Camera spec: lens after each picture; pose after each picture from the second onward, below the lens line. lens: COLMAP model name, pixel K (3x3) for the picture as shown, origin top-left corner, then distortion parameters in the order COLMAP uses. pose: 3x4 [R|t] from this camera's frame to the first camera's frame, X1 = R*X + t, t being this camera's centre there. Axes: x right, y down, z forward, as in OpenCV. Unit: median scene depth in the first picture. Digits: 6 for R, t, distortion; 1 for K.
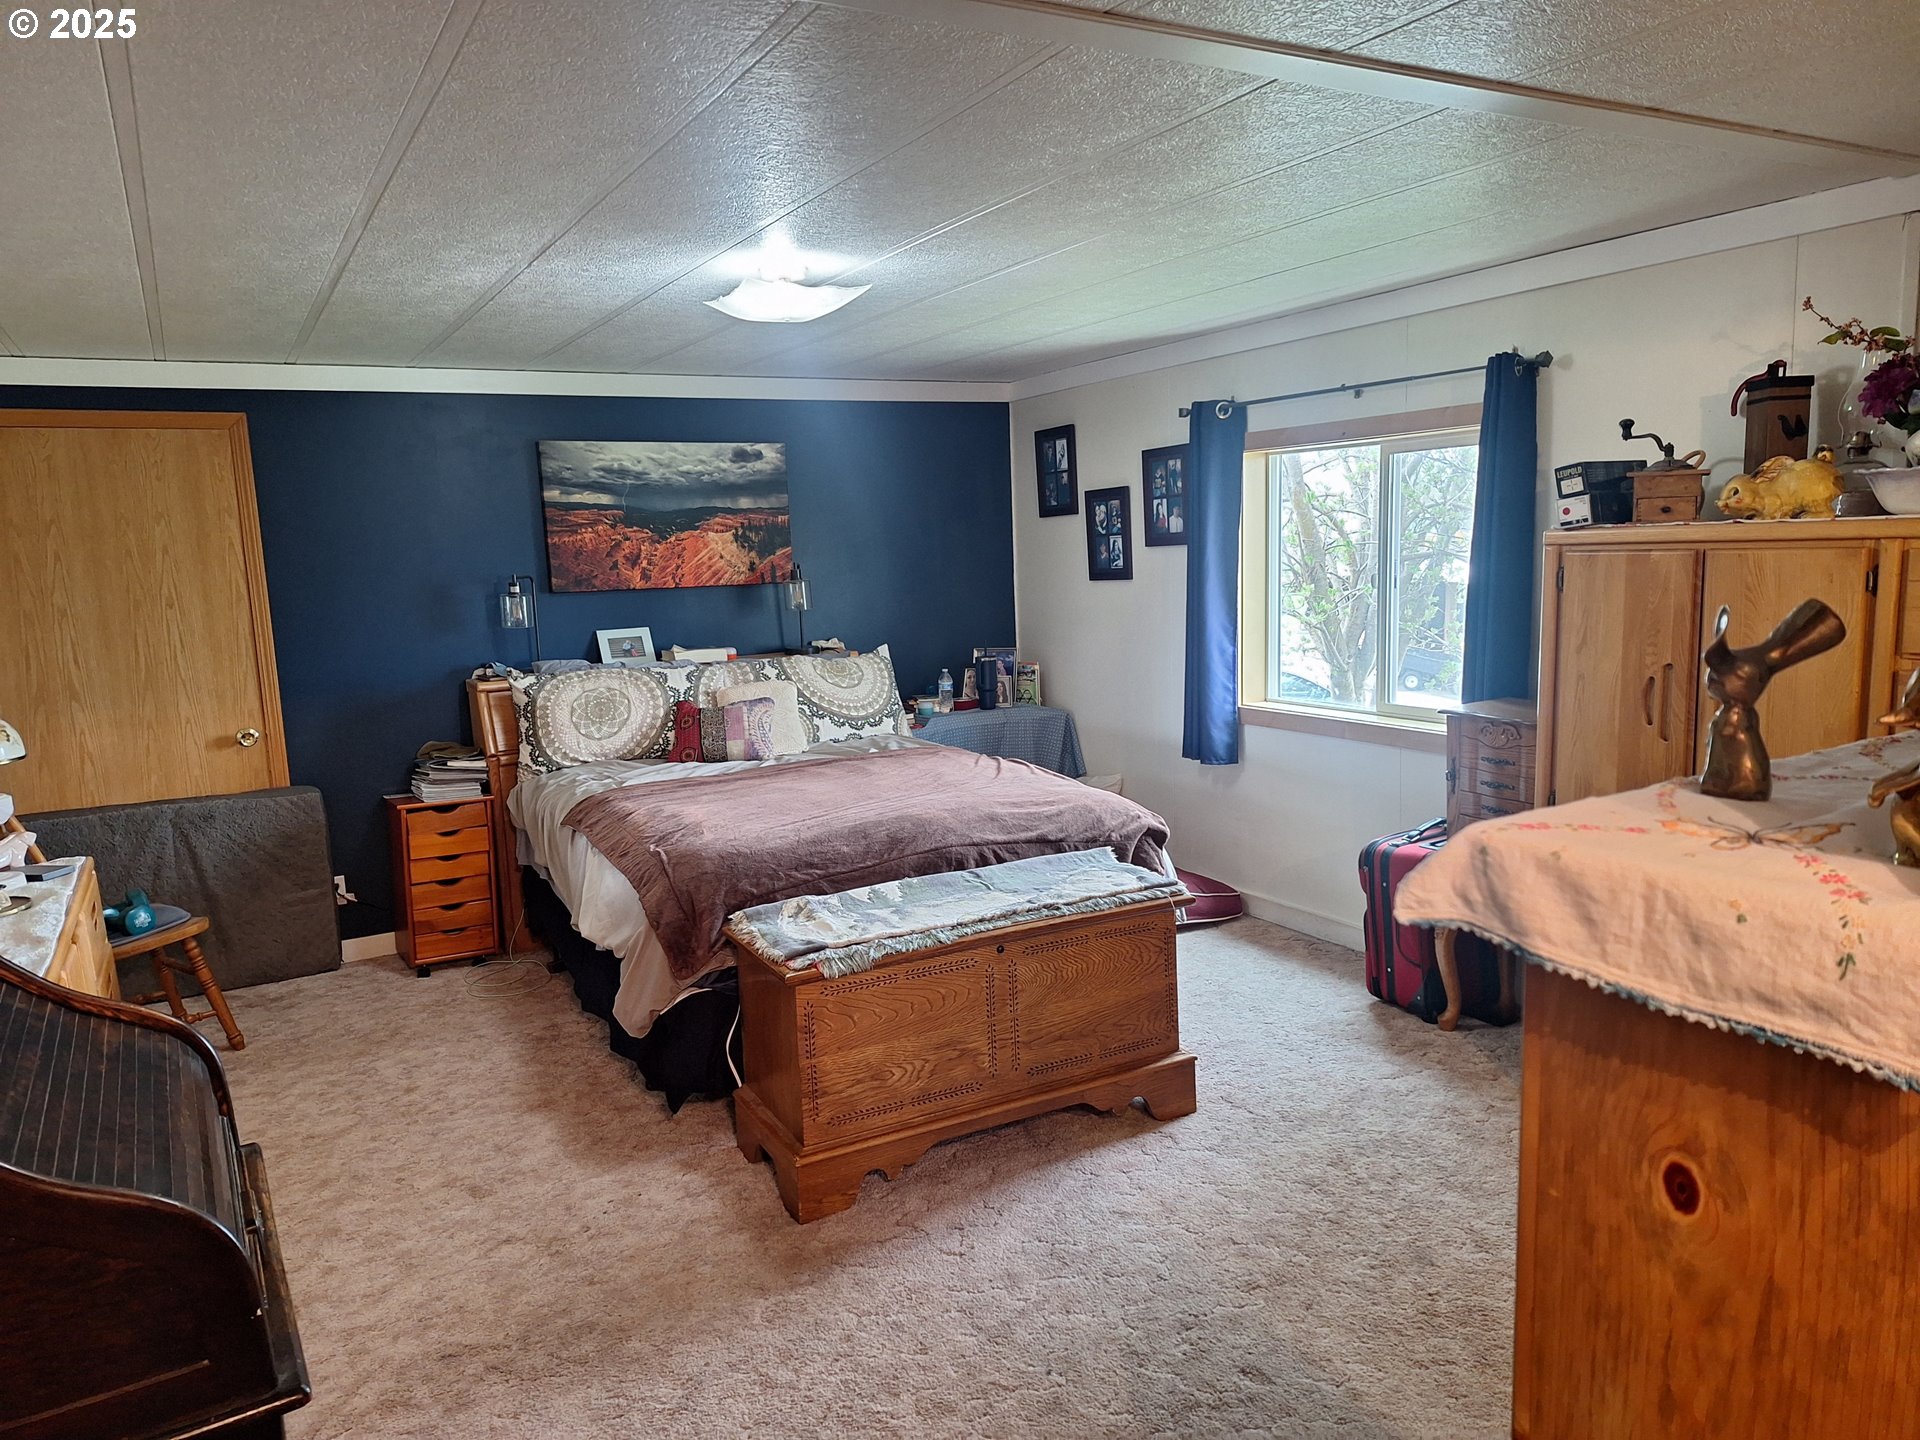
lens RADIAL K [[1269.8, 0, 944.5], [0, 1269.8, 715.6], [0, 0, 1]] dist [0.096980, -0.116973]
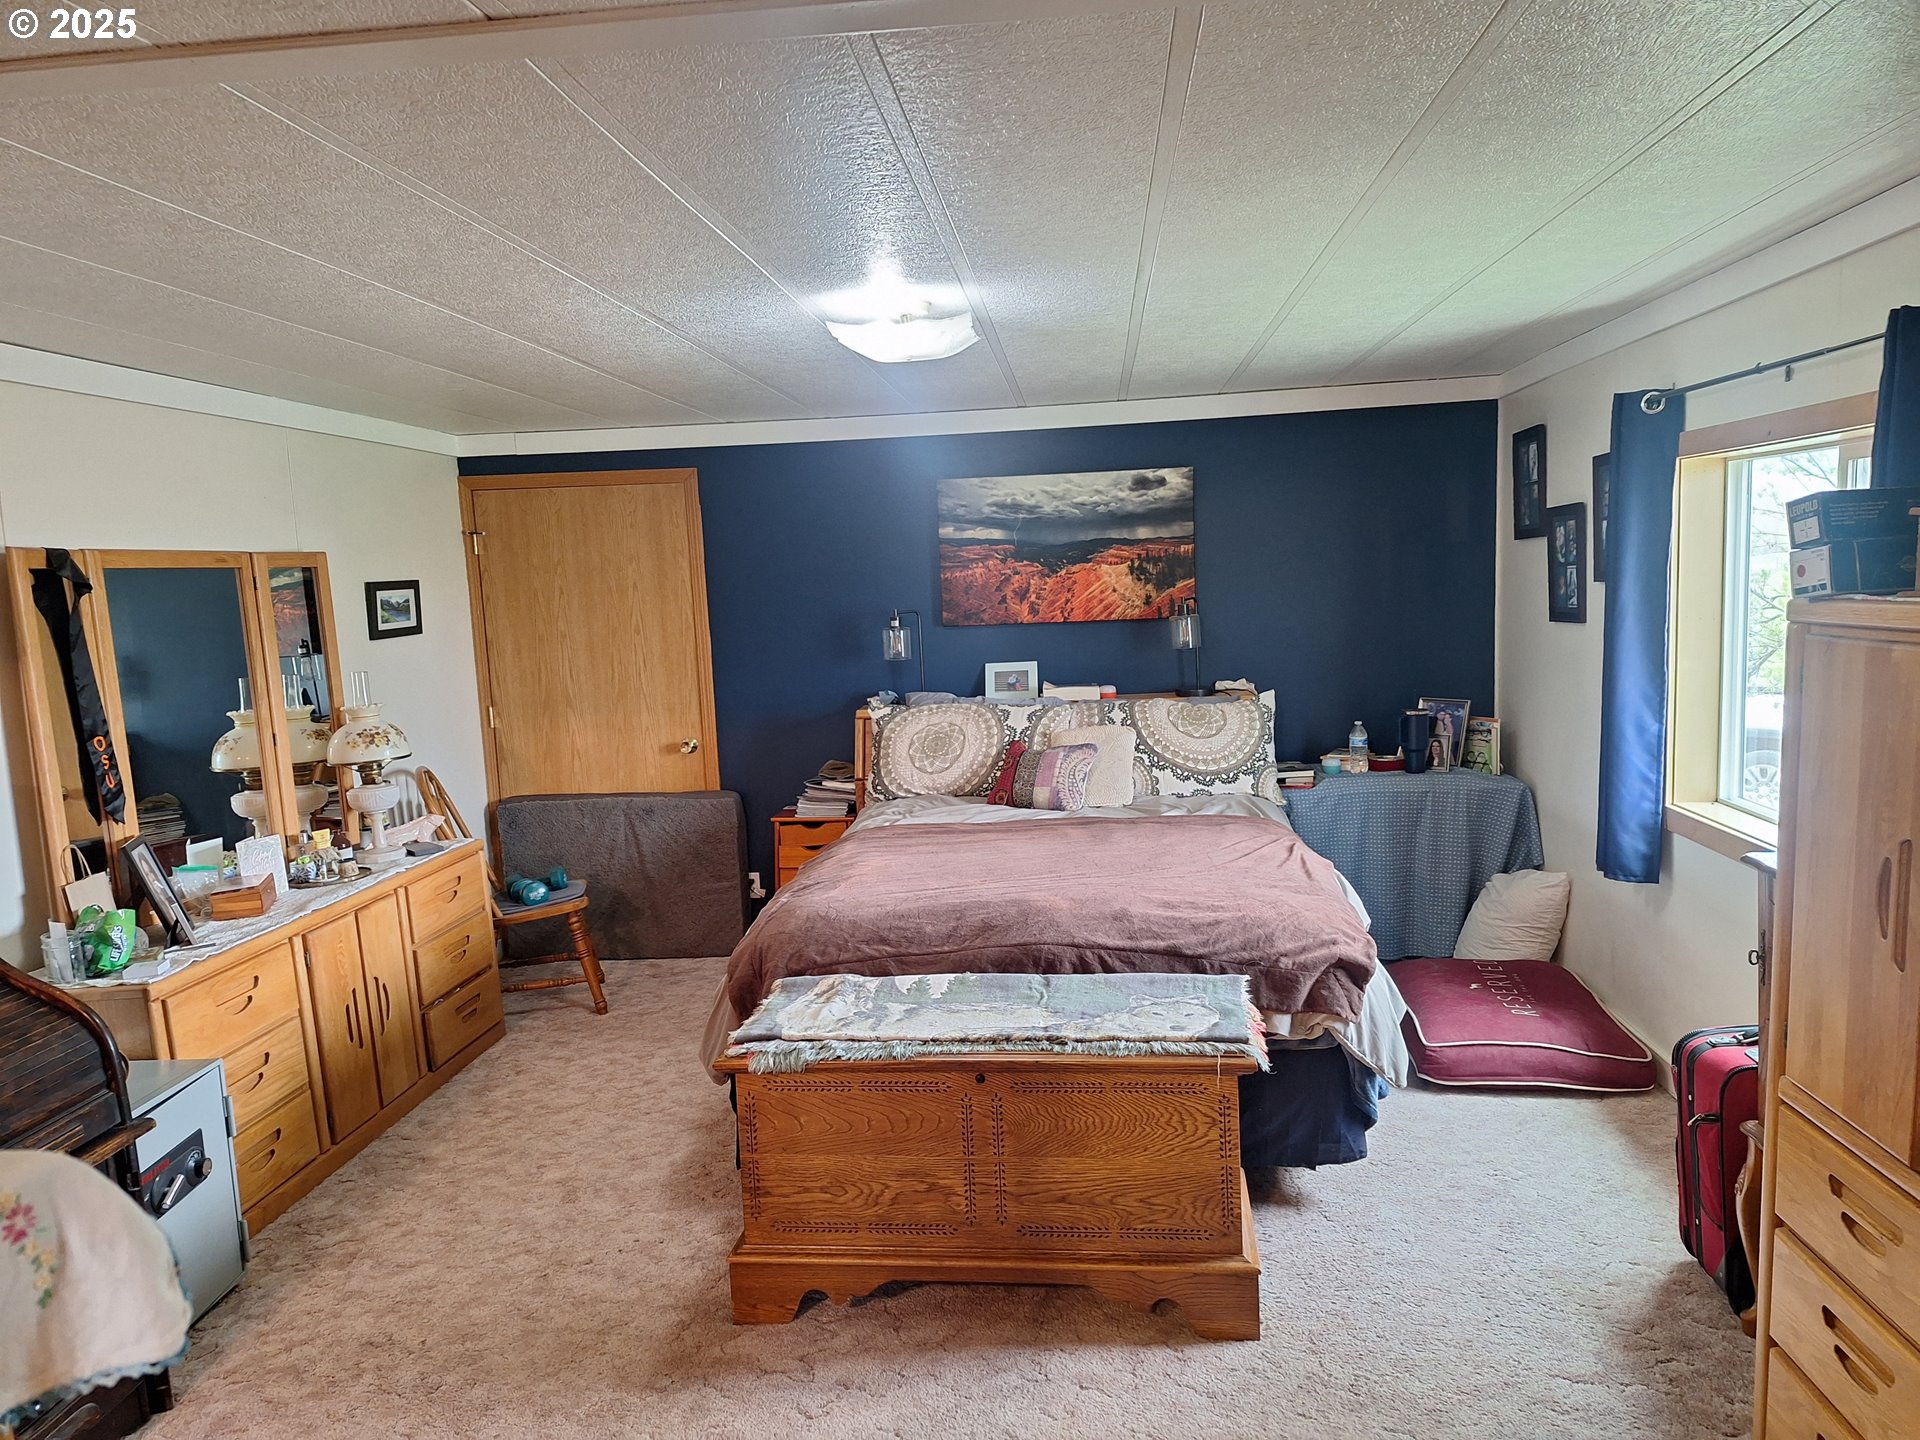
lens RADIAL K [[1269.8, 0, 944.5], [0, 1269.8, 715.6], [0, 0, 1]] dist [0.096980, -0.116973]
pose [[0.837839, 0.062143, -0.542369, 0.287503], [-0.064658, 0.997803, 0.014443, -0.043044], [0.542075, 0.022968, 0.840016, 0.156043]]
